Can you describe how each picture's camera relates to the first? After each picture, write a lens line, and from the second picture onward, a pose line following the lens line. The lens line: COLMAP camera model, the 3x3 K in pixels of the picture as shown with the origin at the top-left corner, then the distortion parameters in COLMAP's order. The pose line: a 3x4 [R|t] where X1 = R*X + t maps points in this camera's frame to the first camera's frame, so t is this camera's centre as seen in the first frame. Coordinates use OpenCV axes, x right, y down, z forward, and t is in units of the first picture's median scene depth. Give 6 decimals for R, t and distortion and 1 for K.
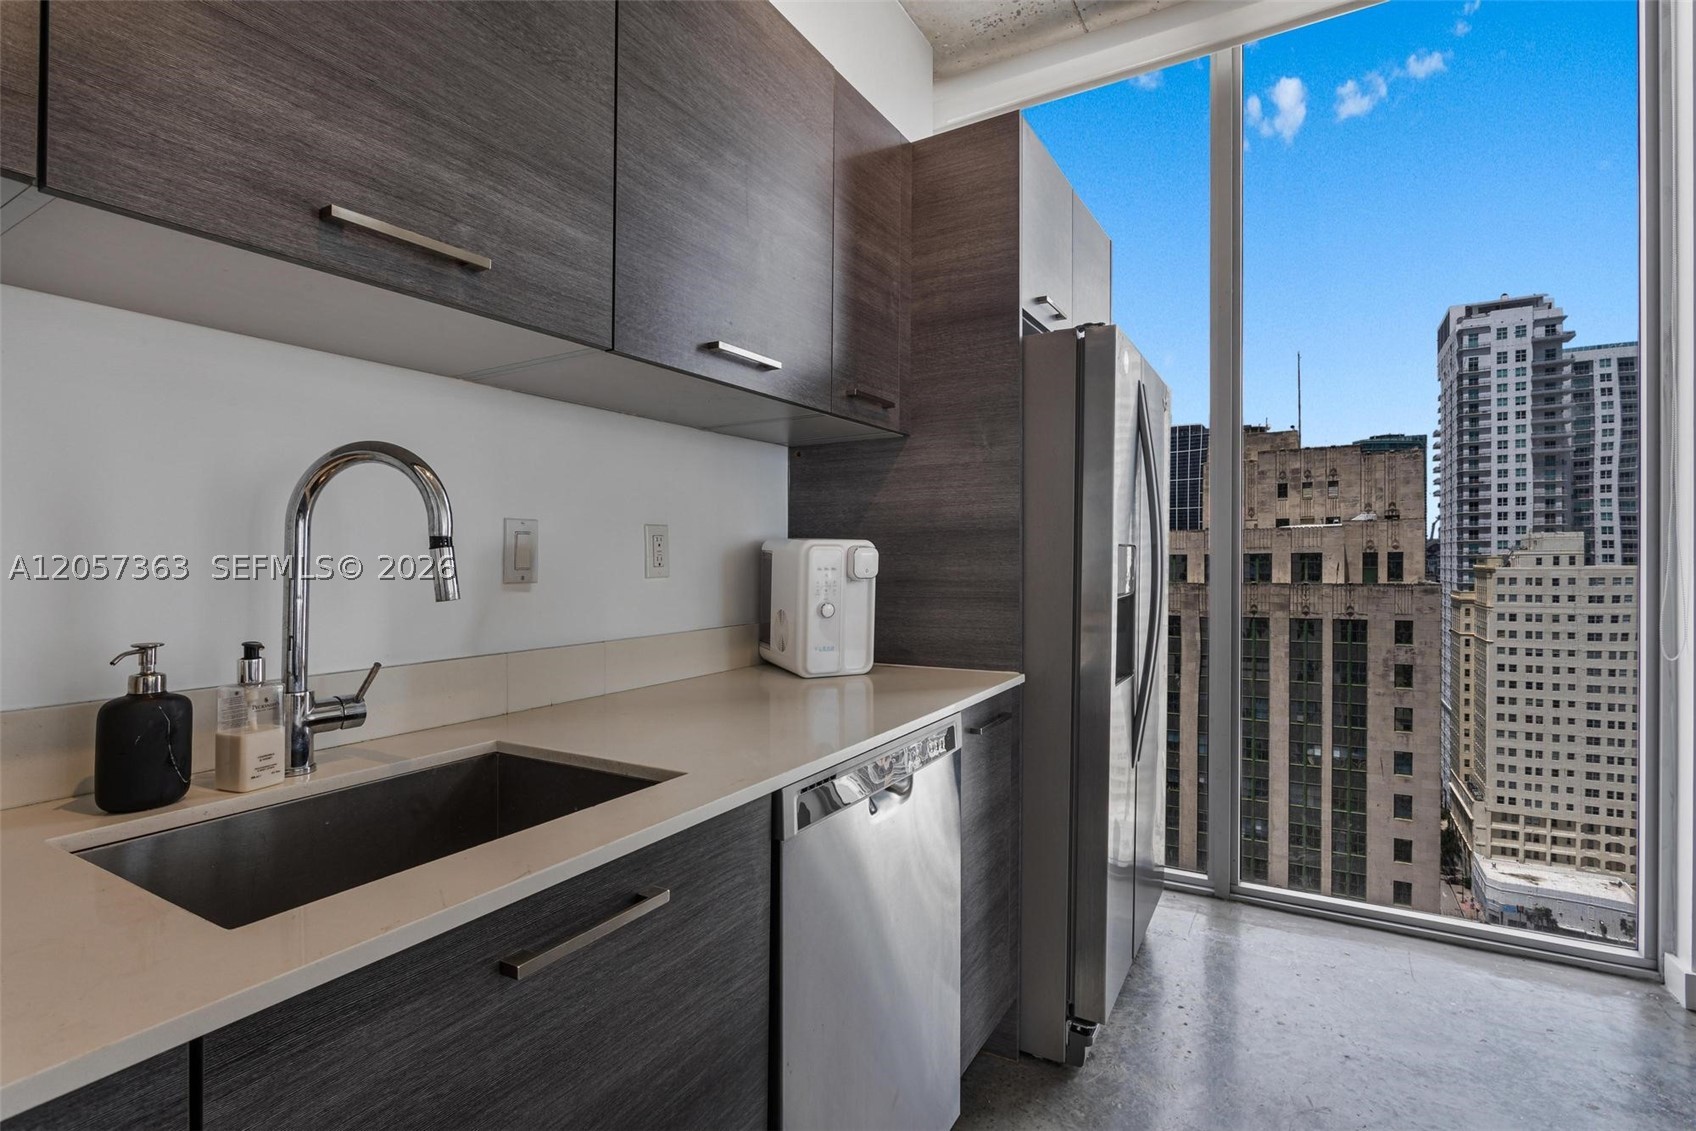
lens RADIAL K [[808.4, 0, 841.3], [0, 808.4, 552.0], [0, 0, 1]] dist [-0.010005, 0.000102]
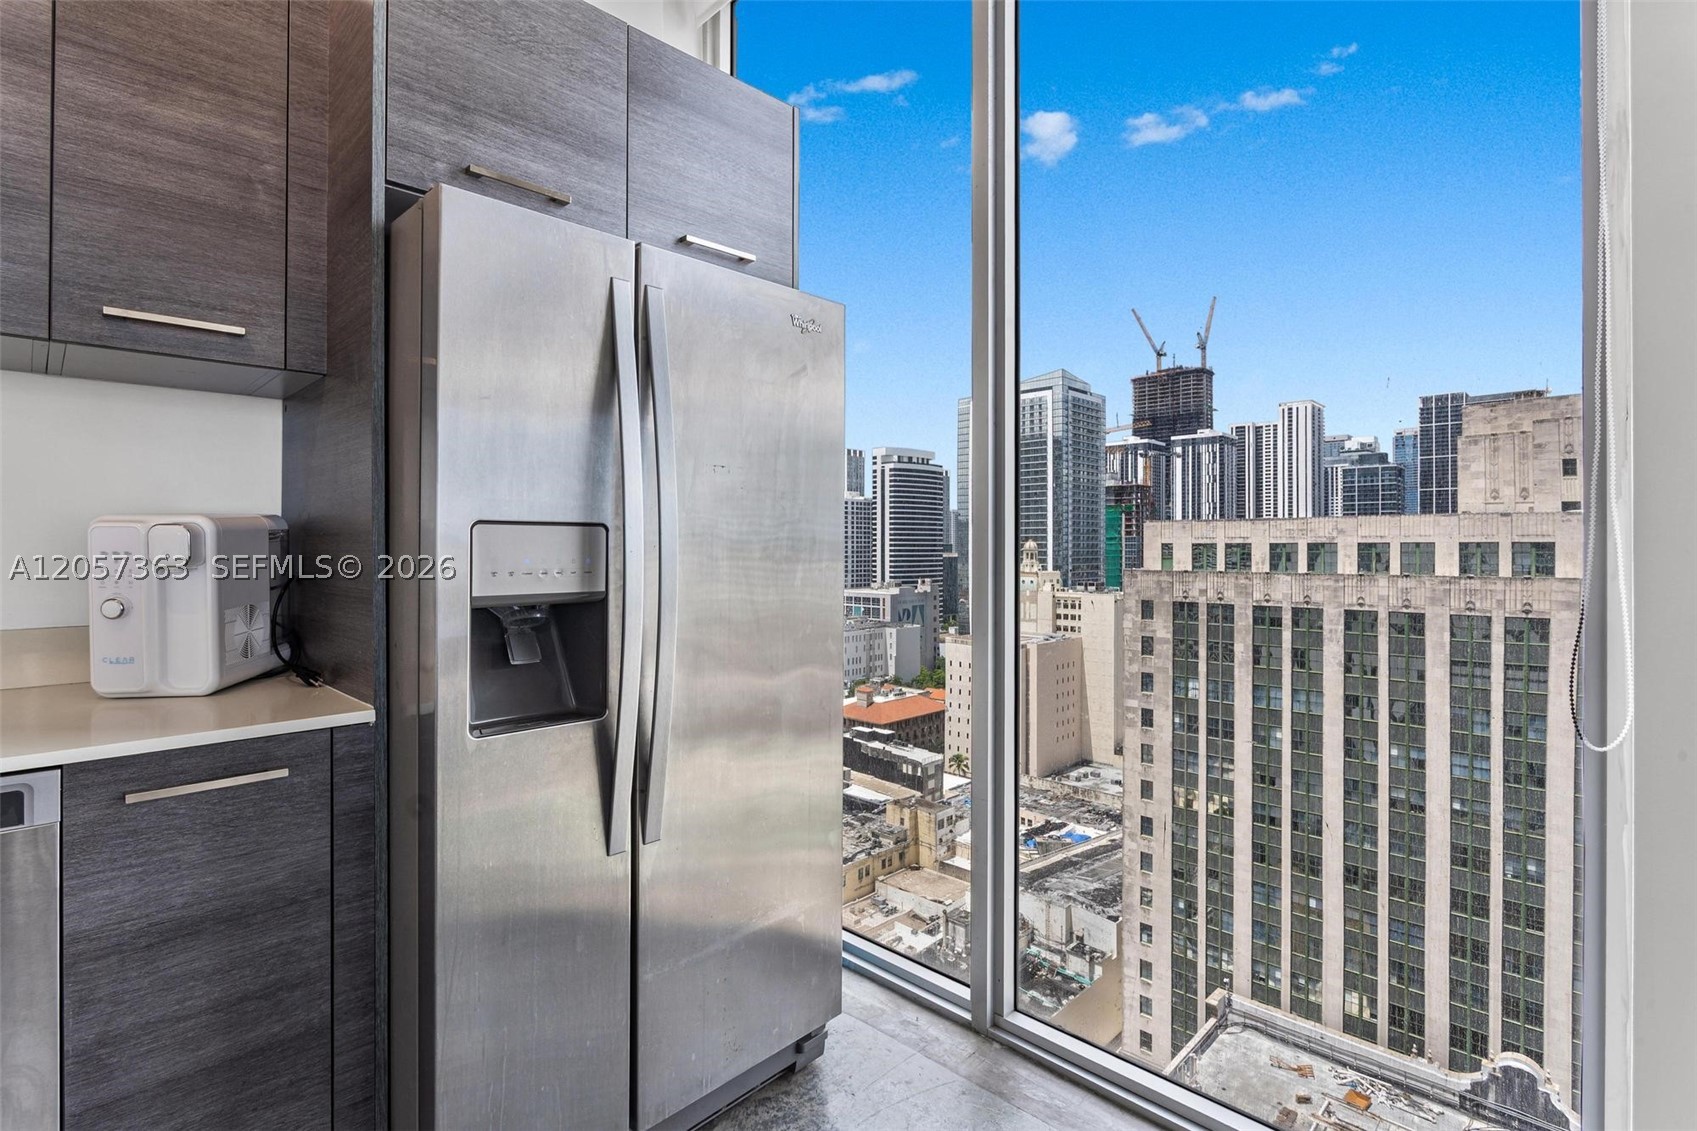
lens RADIAL K [[816.9, 0, 846.2], [0, 816.9, 540.6], [0, 0, 1]] dist [-0.000421, 0.000157]
pose [[0.973564, 0.007267, -0.228299, 0.199925], [-0.006085, 0.999964, 0.005884, 0.000251], [0.228333, -0.004339, 0.973573, 0.105642]]
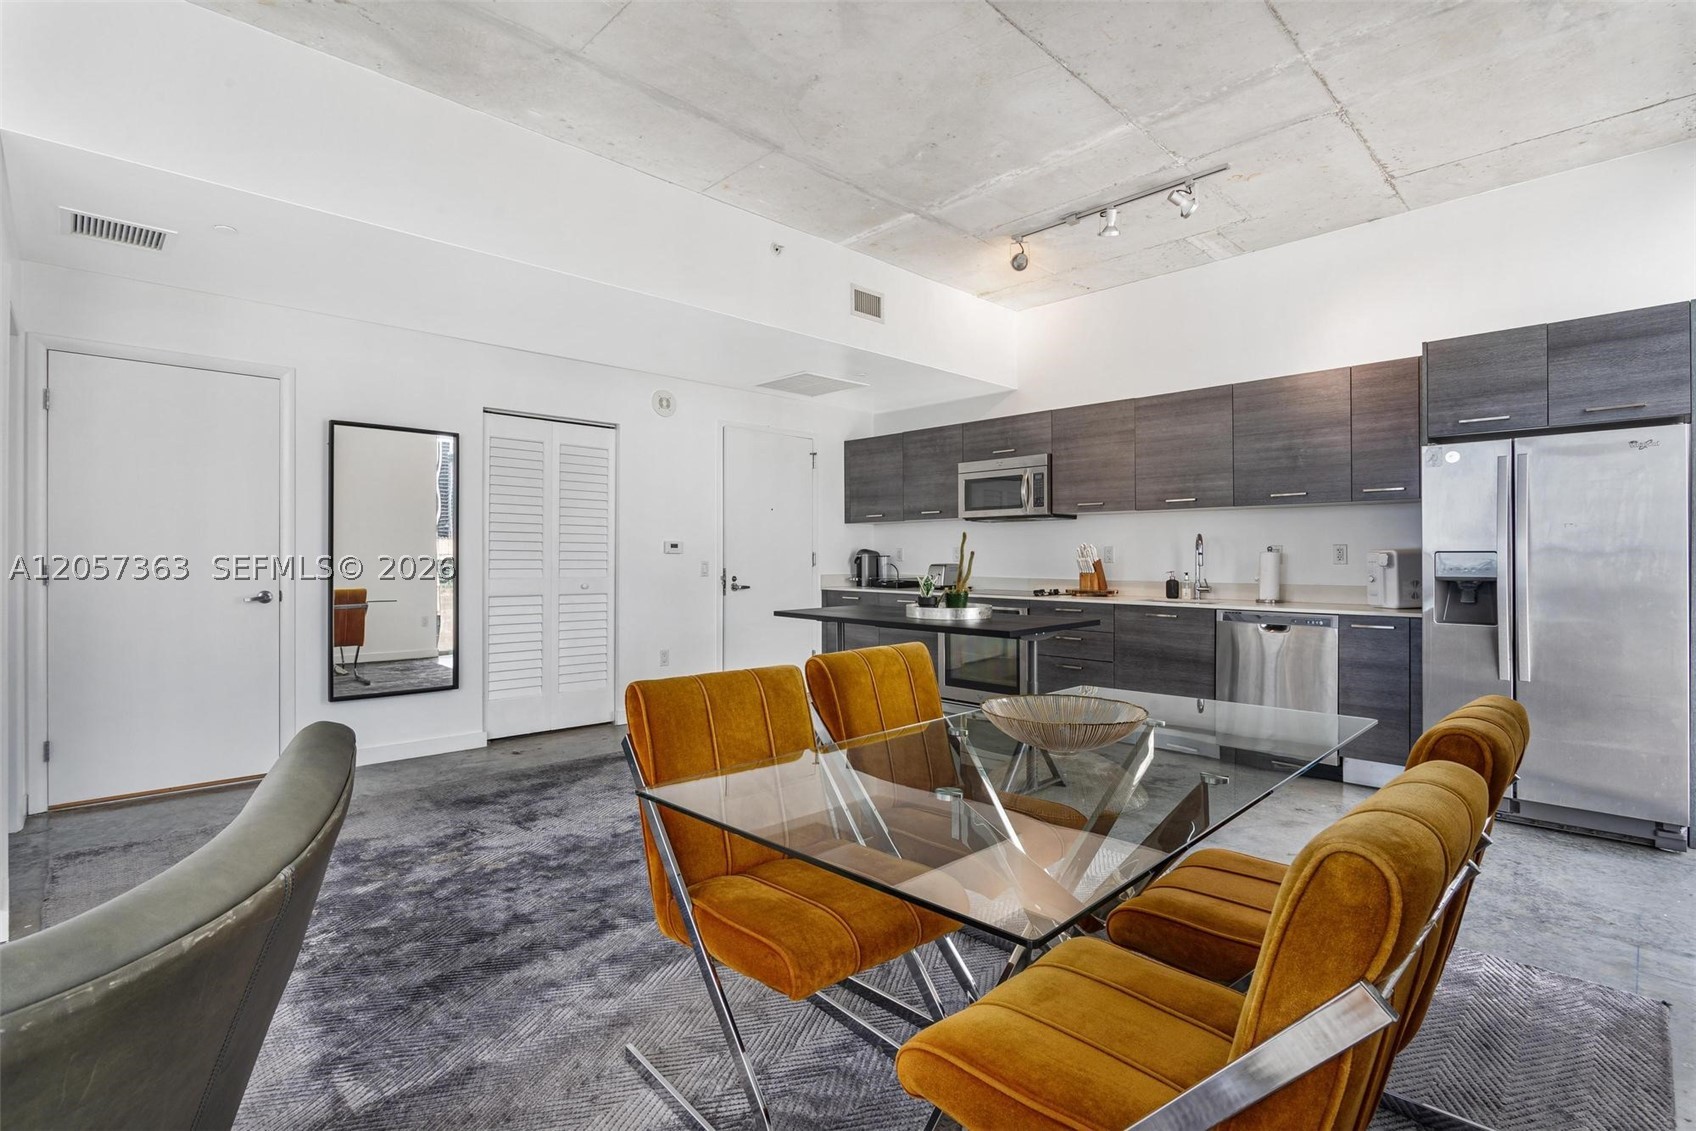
lens RADIAL K [[801.0, 0, 851.7], [0, 801.0, 558.0], [0, 0, 1]] dist [-0.011399, 0.001450]
pose [[-0.247694, 0.008770, -0.968799, 0.666282], [0.013831, 0.999889, 0.005515, -0.006220], [0.968740, -0.012033, -0.247788, 0.020134]]
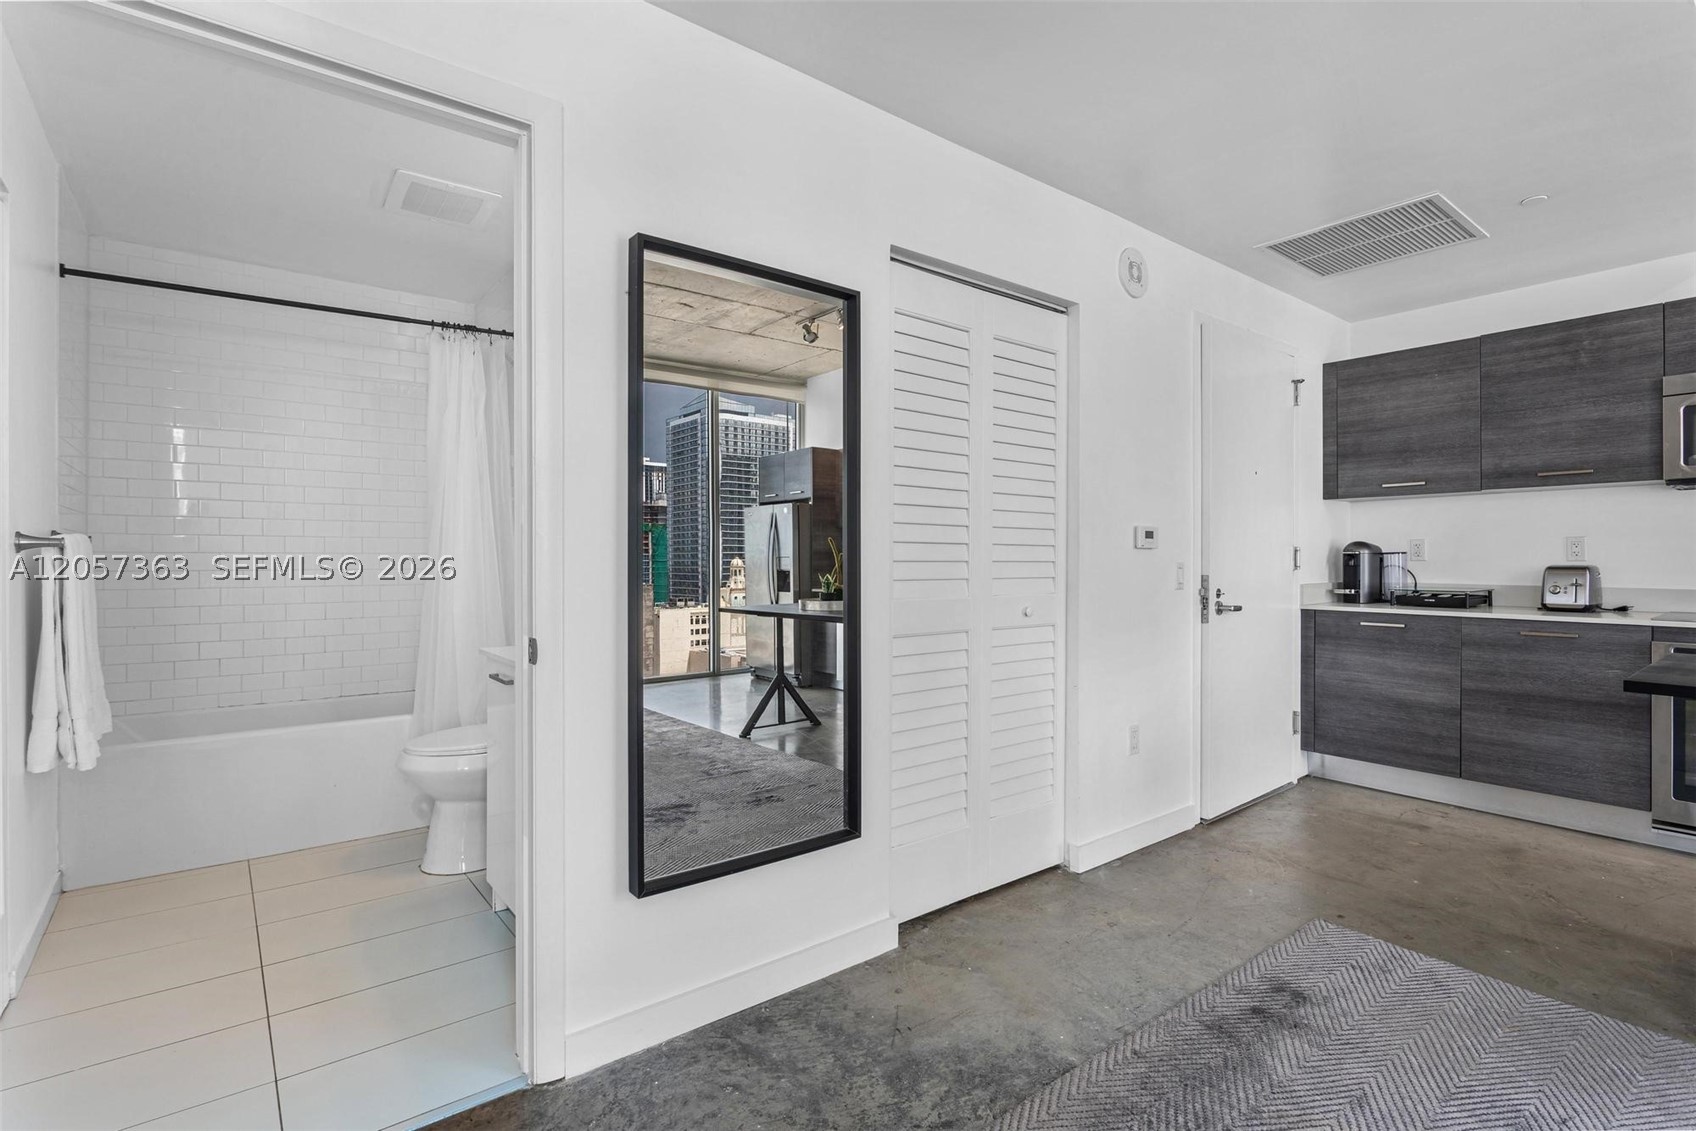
lens RADIAL K [[798.2, 0, 840.7], [0, 798.2, 561.3], [0, 0, 1]] dist [-0.003487, -0.000706]
pose [[-0.360300, 0.012397, -0.932754, 0.403693], [0.019055, 0.999801, 0.005927, -0.007674], [0.932642, -0.015638, -0.360465, -0.349072]]
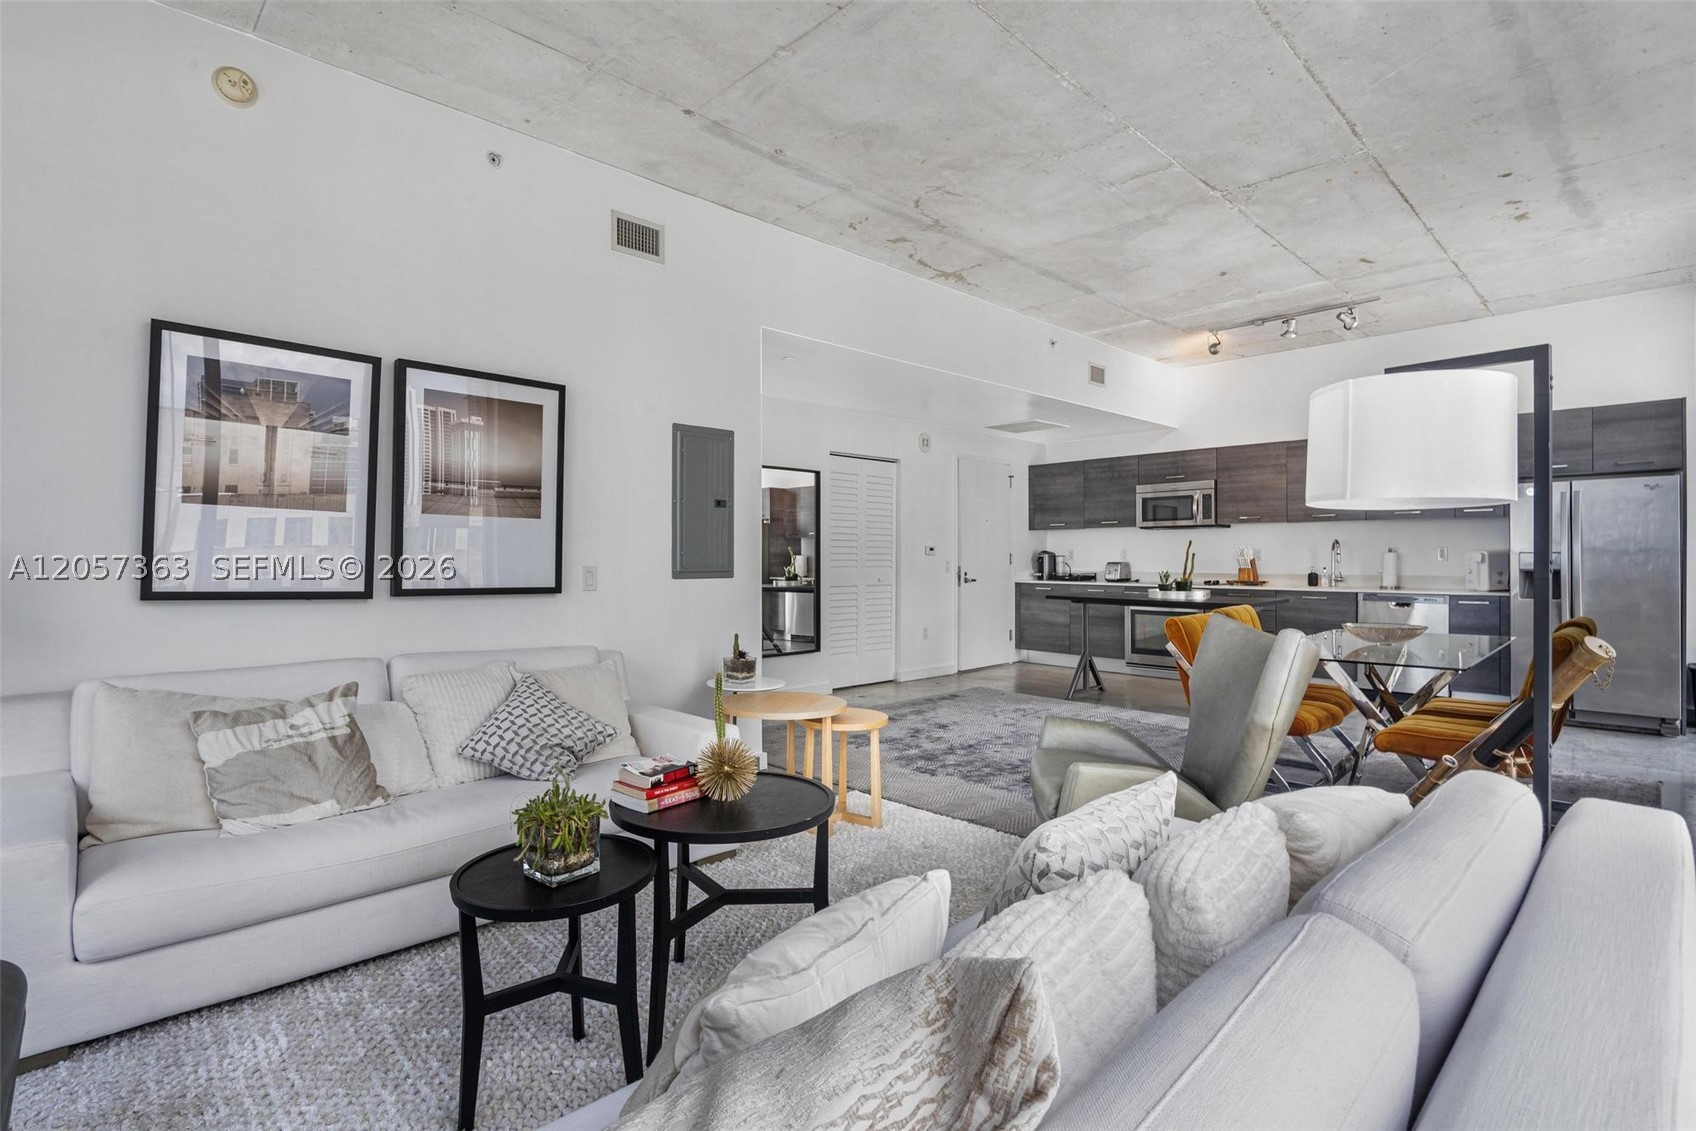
lens RADIAL K [[828.0, 0, 847.8], [0, 828.0, 559.8], [0, 0, 1]] dist [-0.002918, -0.000763]
pose [[-0.244680, 0.012975, -0.969517, 1.033632], [0.018228, 0.999795, 0.008780, -0.013961], [0.969432, -0.015524, -0.244867, -0.187046]]
